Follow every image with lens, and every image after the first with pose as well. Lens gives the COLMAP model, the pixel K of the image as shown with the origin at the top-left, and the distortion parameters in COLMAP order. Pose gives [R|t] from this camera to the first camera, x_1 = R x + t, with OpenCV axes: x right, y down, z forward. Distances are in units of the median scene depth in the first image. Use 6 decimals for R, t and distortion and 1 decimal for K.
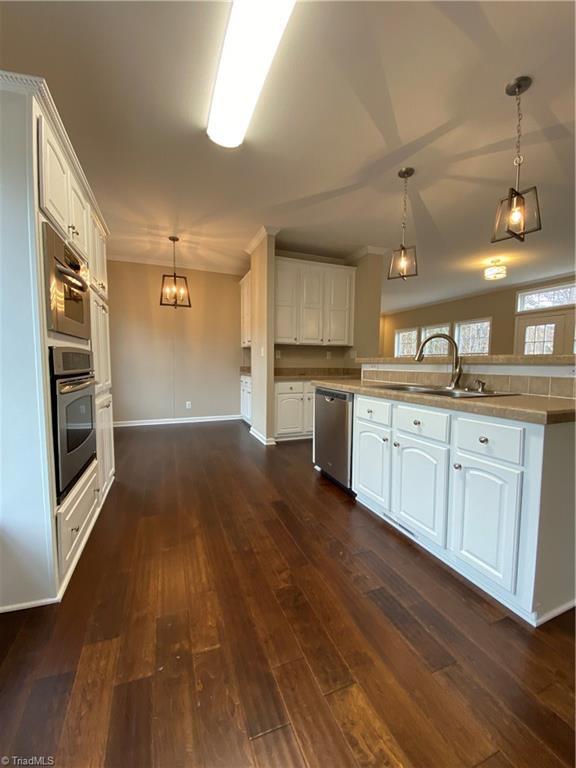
lens RADIAL K [[309.6, 0, 288.0], [0, 309.6, 384.0], [0, 0, 1]] dist [0.000685, 0.000067]
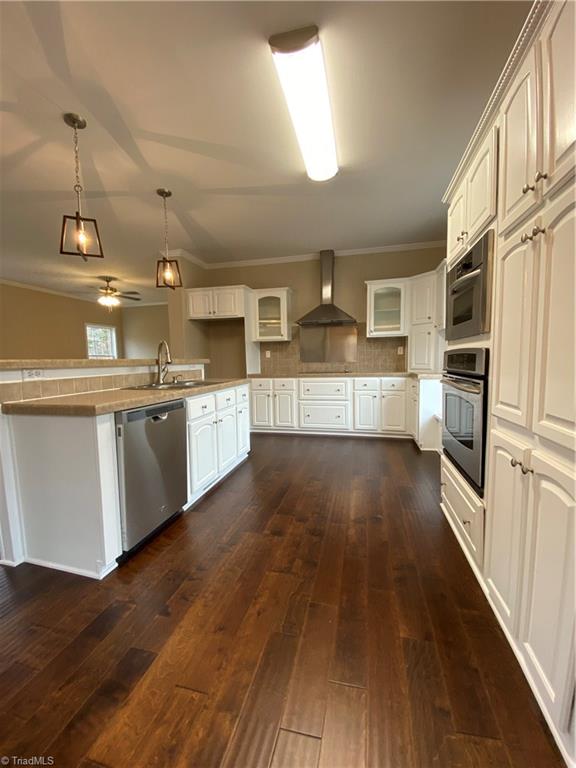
lens RADIAL K [[325.8, 0, 289.3], [0, 325.8, 398.9], [0, 0, 1]] dist [-0.000114, -0.000072]
pose [[-0.816247, -0.044304, 0.576001, -0.549501], [0.070399, 0.981996, 0.175293, -0.099800], [-0.573397, 0.183632, -0.798433, 1.438036]]
